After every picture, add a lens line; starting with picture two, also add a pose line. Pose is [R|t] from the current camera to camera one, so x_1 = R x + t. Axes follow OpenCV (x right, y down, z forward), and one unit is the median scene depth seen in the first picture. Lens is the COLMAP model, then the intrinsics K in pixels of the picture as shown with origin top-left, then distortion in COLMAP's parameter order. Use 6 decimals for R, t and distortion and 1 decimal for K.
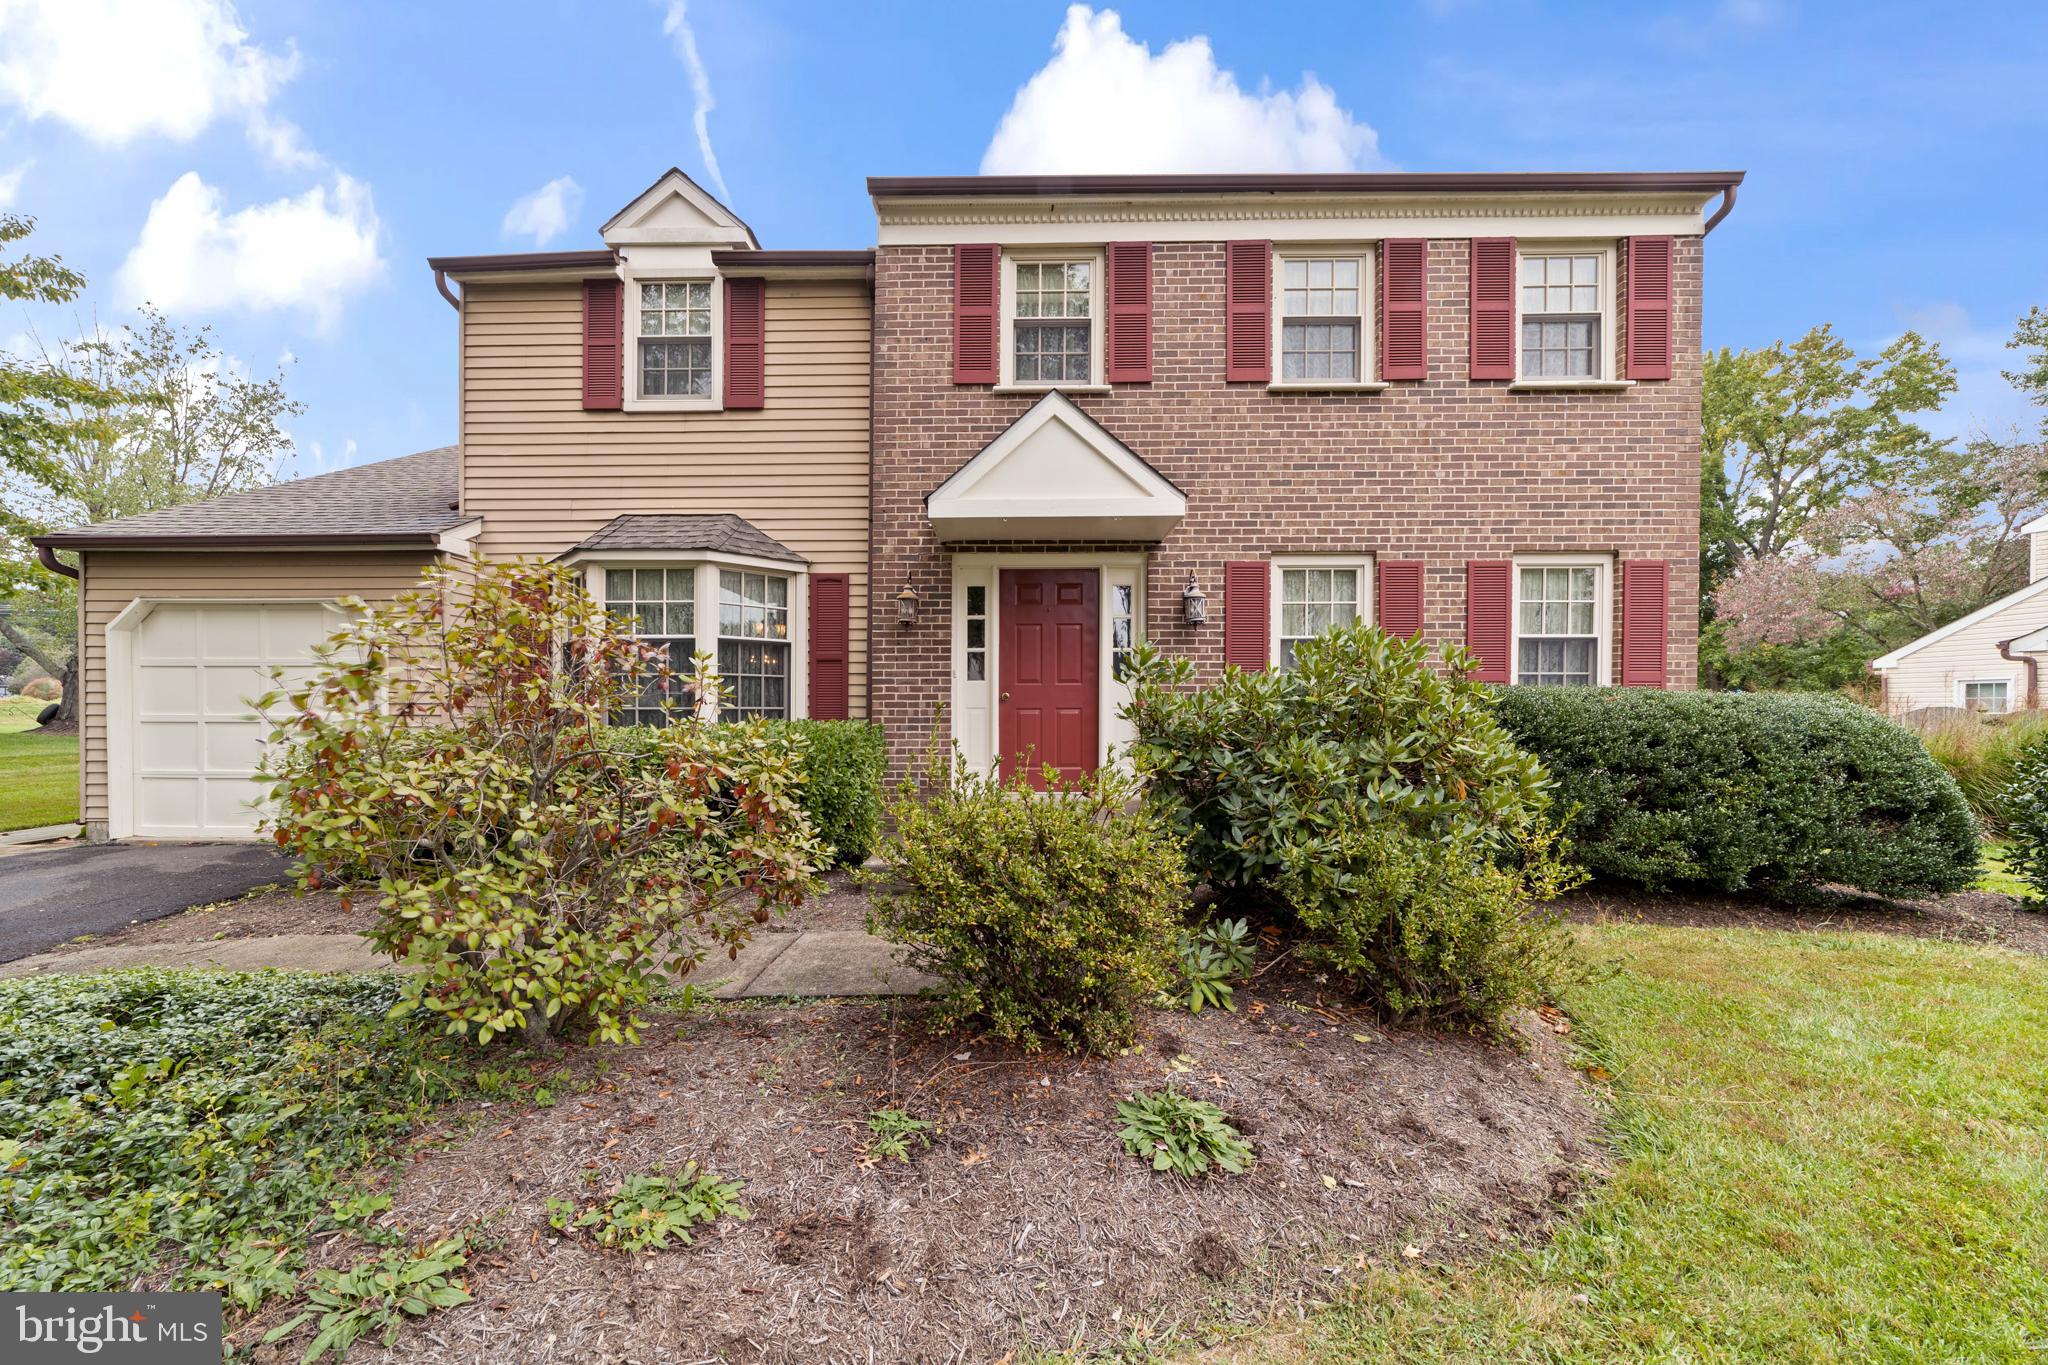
lens RADIAL K [[789.6, 0, 1001.5], [0, 789.6, 680.4], [0, 0, 1]] dist [-0.006350, 0.005304]
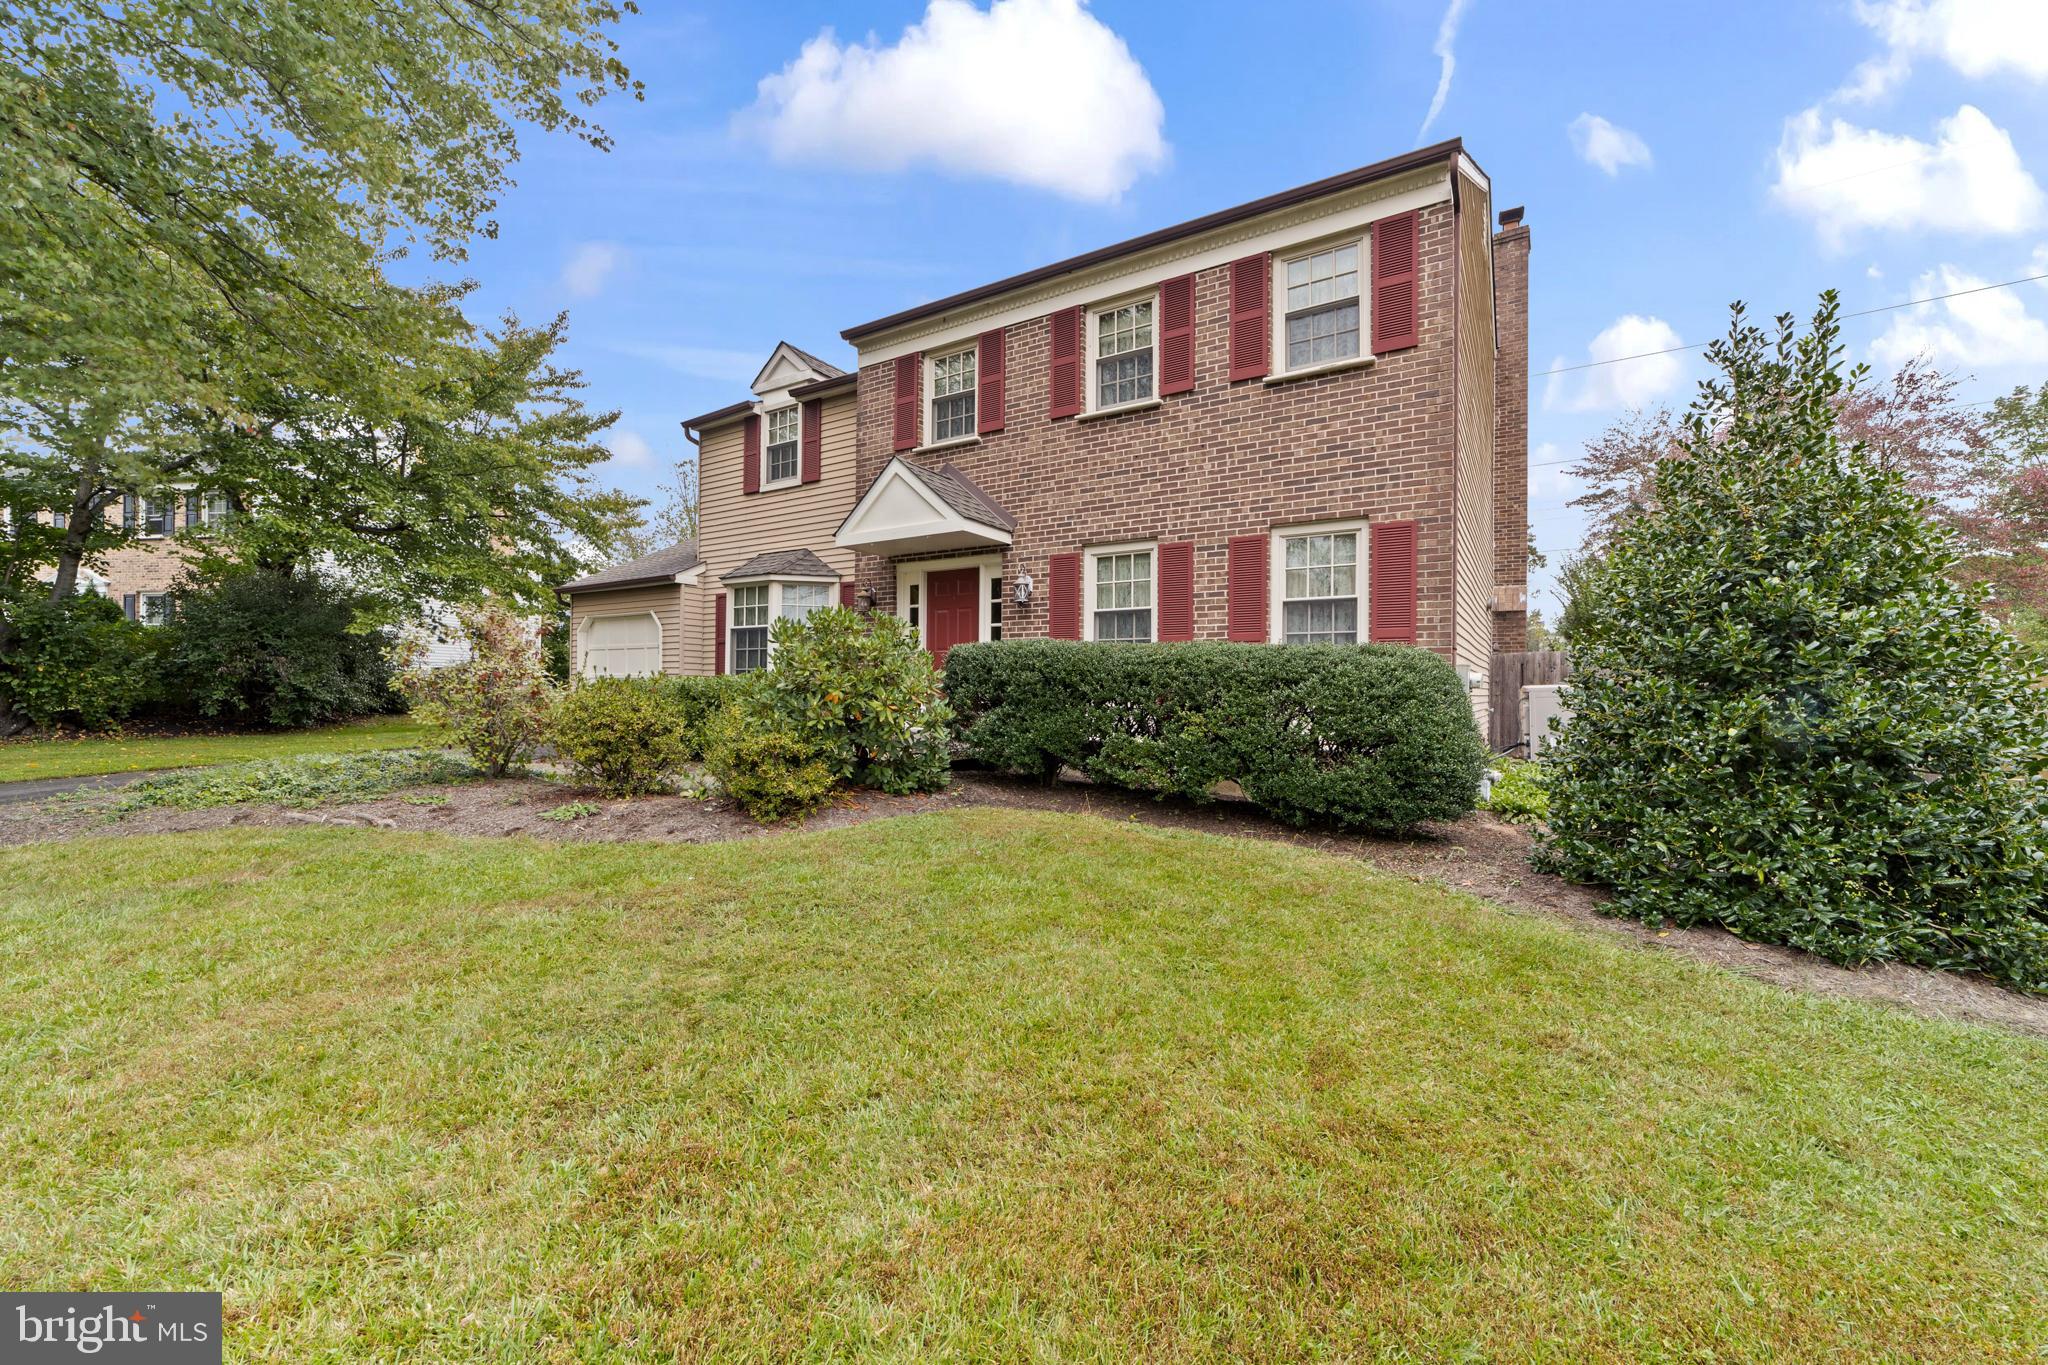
lens RADIAL K [[789.6, 0, 1071.6], [0, 789.6, 643.1], [0, 0, 1]] dist [-0.006350, 0.005304]
pose [[0.867712, -0.023861, -0.496495, 0.953768], [0.009599, 0.999465, -0.031257, 0.037031], [0.496975, 0.022356, 0.867477, -0.117802]]
